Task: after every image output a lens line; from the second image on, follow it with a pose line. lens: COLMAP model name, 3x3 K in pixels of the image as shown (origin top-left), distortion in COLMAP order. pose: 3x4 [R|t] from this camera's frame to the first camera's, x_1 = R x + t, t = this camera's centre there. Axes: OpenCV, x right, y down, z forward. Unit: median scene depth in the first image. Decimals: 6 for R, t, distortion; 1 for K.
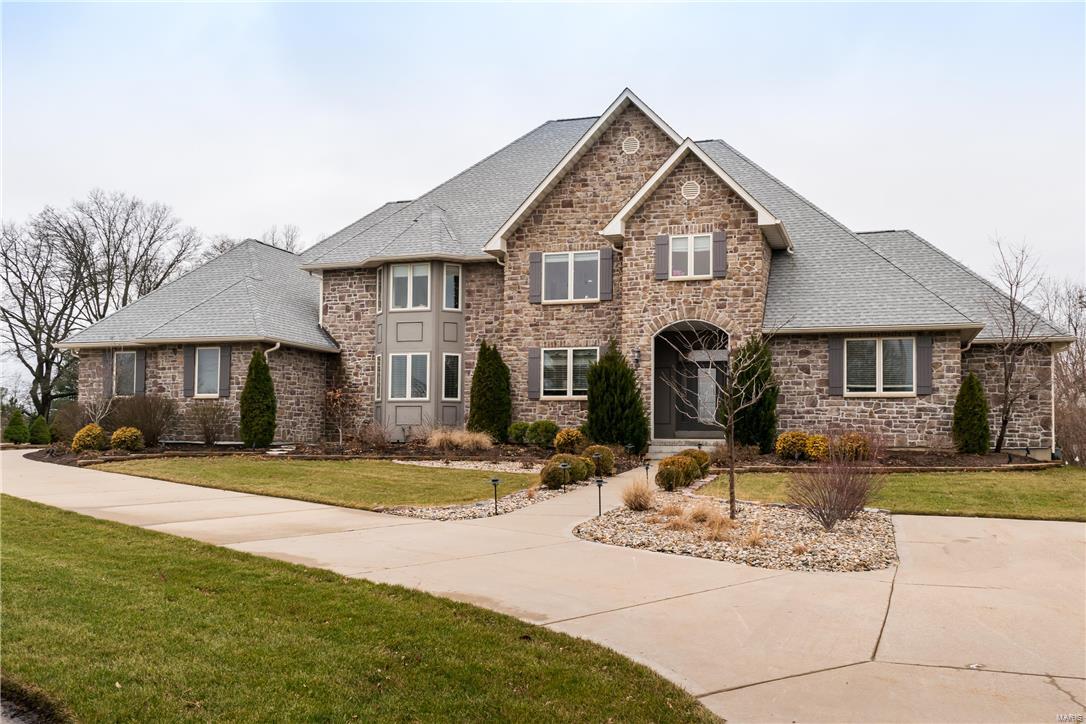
lens RADIAL K [[939.2, 0, 543.0], [0, 939.2, 362.0], [0, 0, 1]] dist [-0.010355, -0.001898]
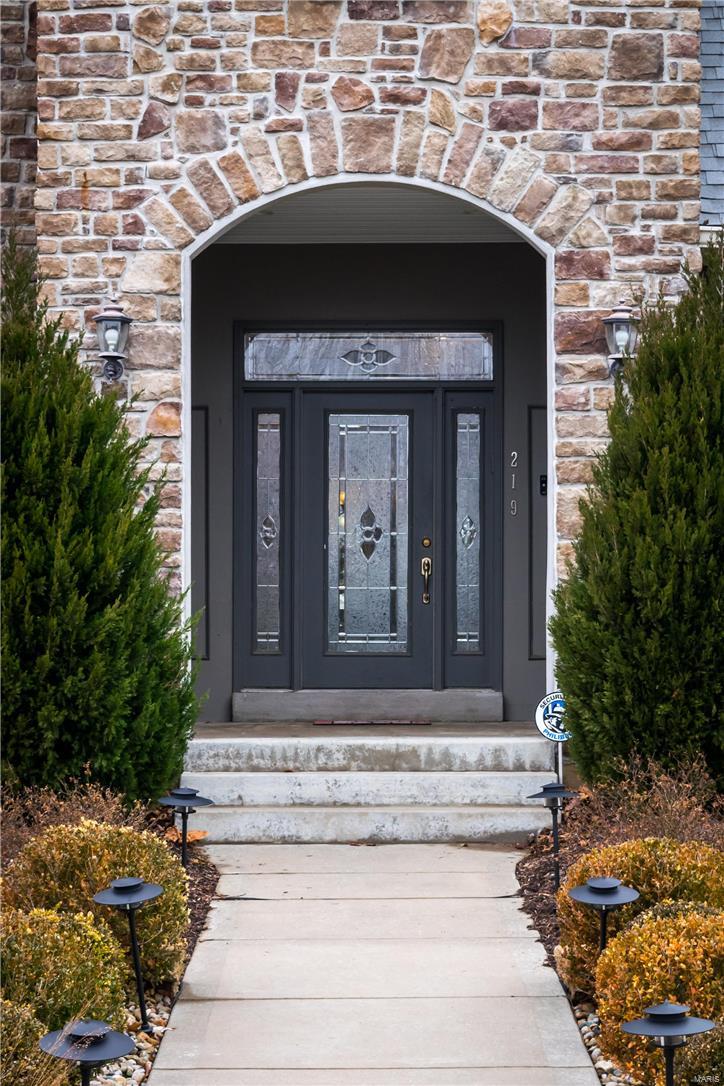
lens RADIAL K [[2848.9, 0, 362.0], [0, 2848.9, 543.0], [0, 0, 1]] dist [0.046846, 0.126835]
pose [[0.948347, 0.002852, 0.317222, -0.045068], [-0.015441, 0.999189, 0.037177, 0.012544], [-0.316859, -0.040155, 0.947622, 0.353621]]
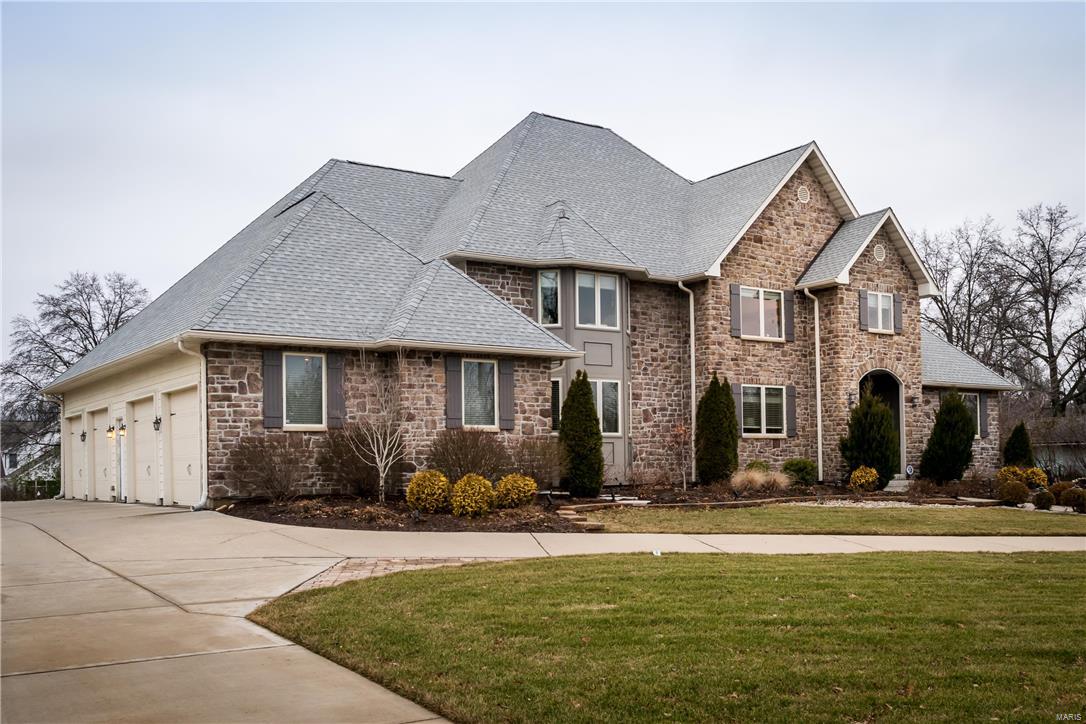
lens RADIAL K [[1241.5, 0, 543.0], [0, 1241.5, 362.0], [0, 0, 1]] dist [0.008857, 0.004764]
pose [[0.550684, 0.057458, 0.832734, -1.203554], [-0.047668, 0.998165, -0.037349, 0.020474], [-0.833351, -0.019127, 0.552412, 0.472912]]
